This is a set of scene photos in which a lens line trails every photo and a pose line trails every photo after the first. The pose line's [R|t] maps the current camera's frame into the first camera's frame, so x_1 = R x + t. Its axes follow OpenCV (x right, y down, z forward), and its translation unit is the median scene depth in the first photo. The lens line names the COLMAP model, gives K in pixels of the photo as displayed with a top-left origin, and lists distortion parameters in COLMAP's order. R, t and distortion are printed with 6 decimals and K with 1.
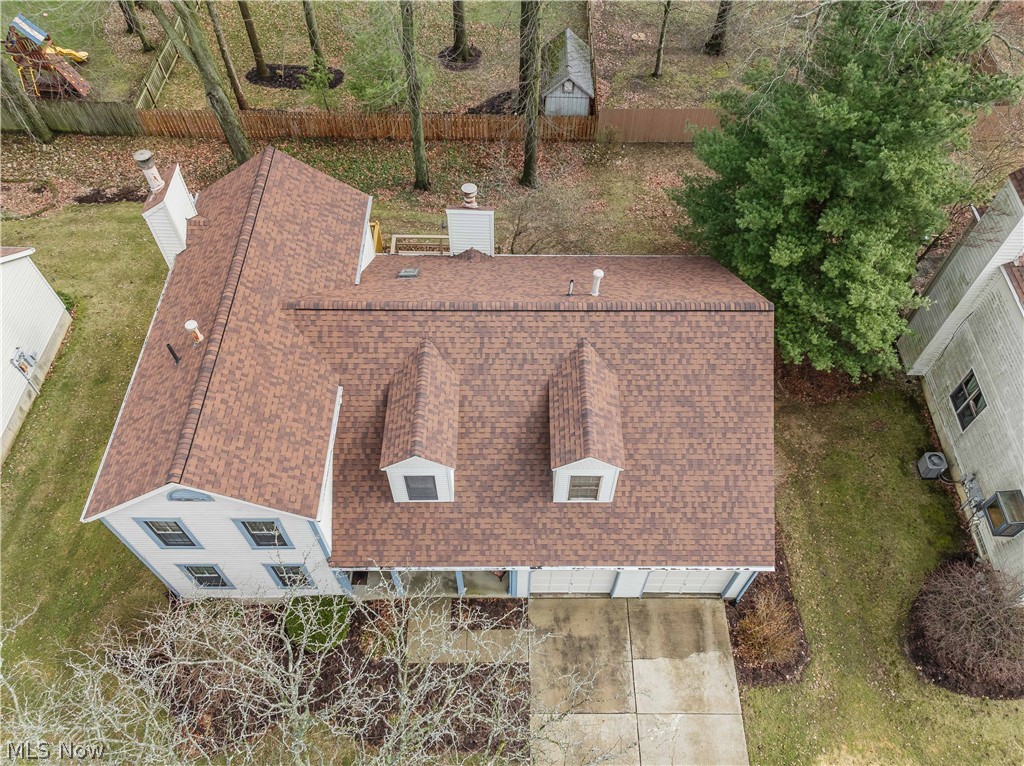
lens RADIAL K [[742.2, 0, 513.5], [0, 742.2, 411.8], [0, 0, 1]] dist [0.022717, 0.003557]
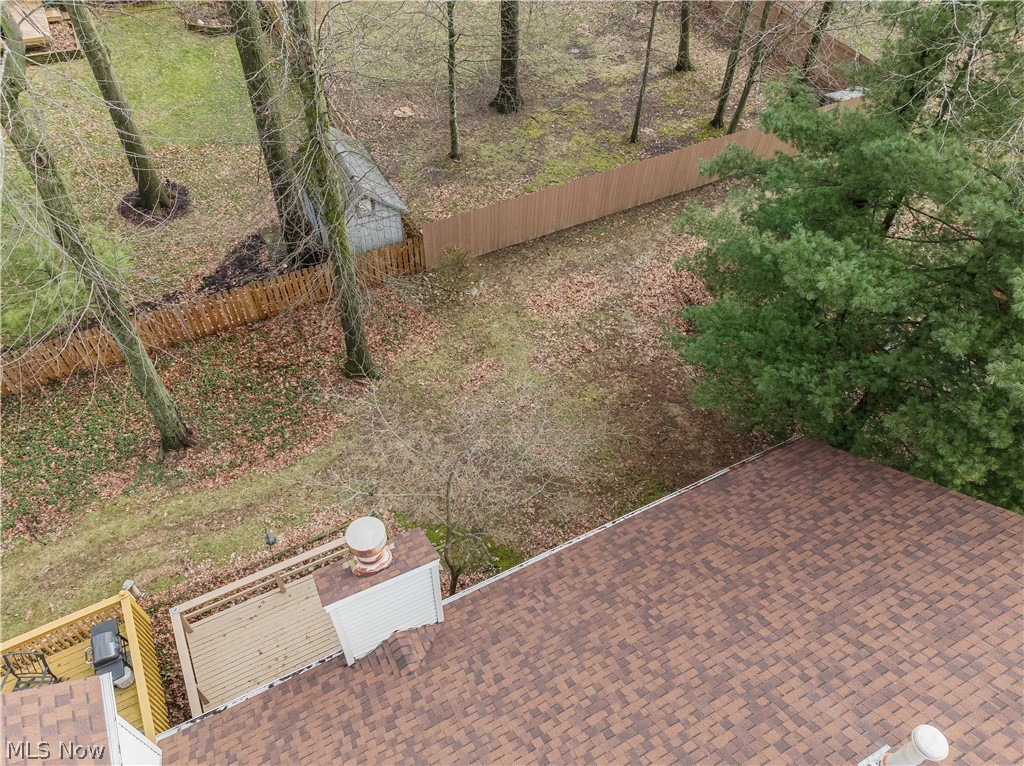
lens RADIAL K [[742.2, 0, 513.1], [0, 742.2, 387.8], [0, 0, 1]] dist [0.022717, 0.003557]
pose [[0.889821, -0.338413, 0.306098, -0.094528], [0.370027, 0.927672, -0.050053, -0.364065], [-0.267020, 0.157803, 0.950683, 0.666924]]
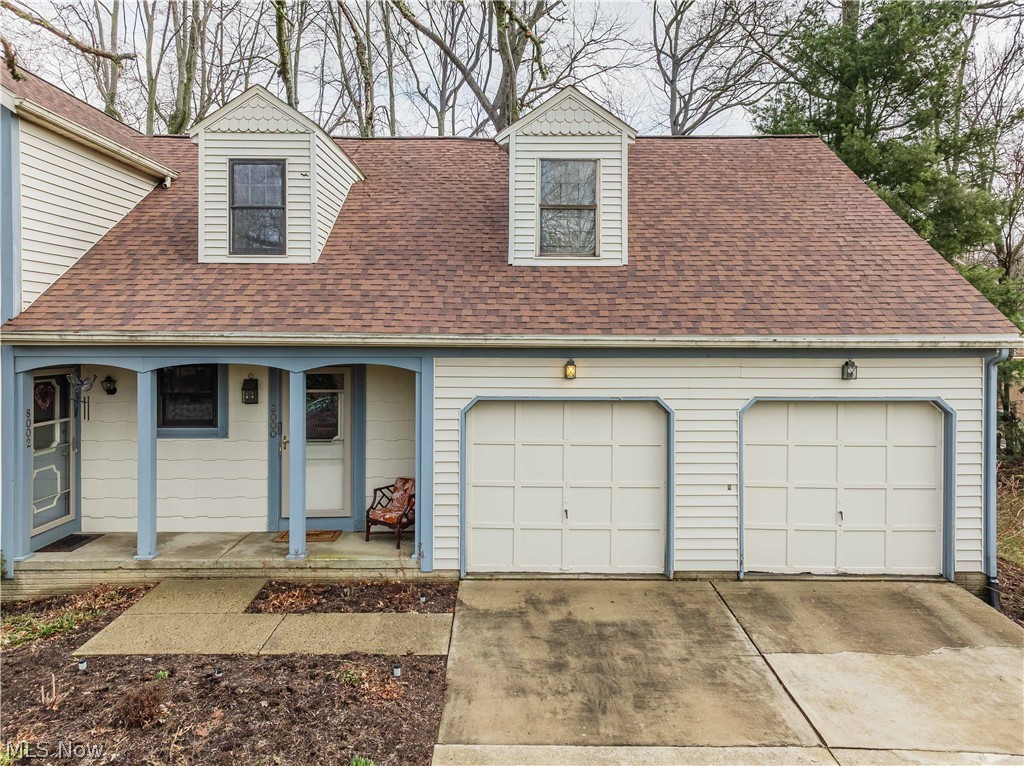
lens RADIAL K [[742.2, 0, 502.3], [0, 742.2, 336.5], [0, 0, 1]] dist [0.022717, 0.003557]
pose [[0.999987, -0.001584, -0.004881, 0.047392], [-0.003060, 0.579504, -0.814964, 0.538243], [0.004119, 0.814968, 0.579491, 0.712811]]
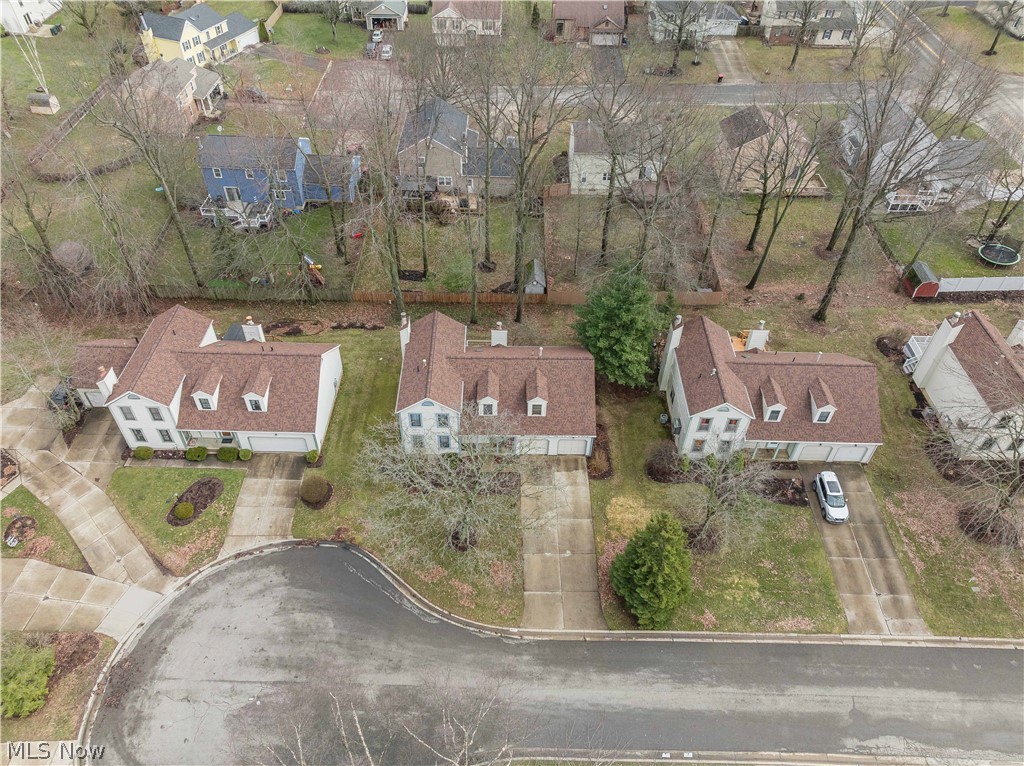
lens RADIAL K [[742.2, 0, 509.9], [0, 742.2, 381.1], [0, 0, 1]] dist [0.022717, 0.003557]
pose [[0.999909, 0.001438, 0.013440, -0.064944], [0.001429, 0.977510, -0.210886, 0.627751], [-0.013441, 0.210886, 0.977418, -2.108173]]
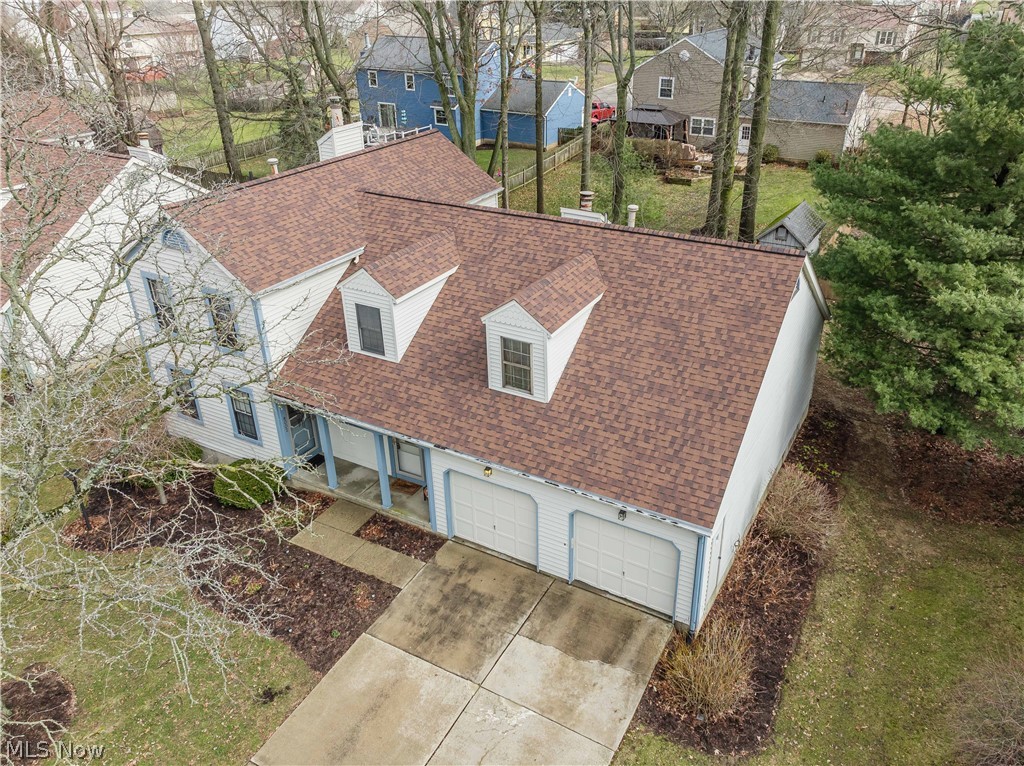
lens RADIAL K [[771.1, 0, 529.5], [0, 771.1, 355.8], [0, 0, 1]] dist [0.021028, 0.005879]
pose [[0.873728, 0.204527, -0.441326, 0.469474], [-0.388505, 0.839372, -0.380157, 0.400024], [0.292684, 0.503611, 0.812842, 0.240457]]
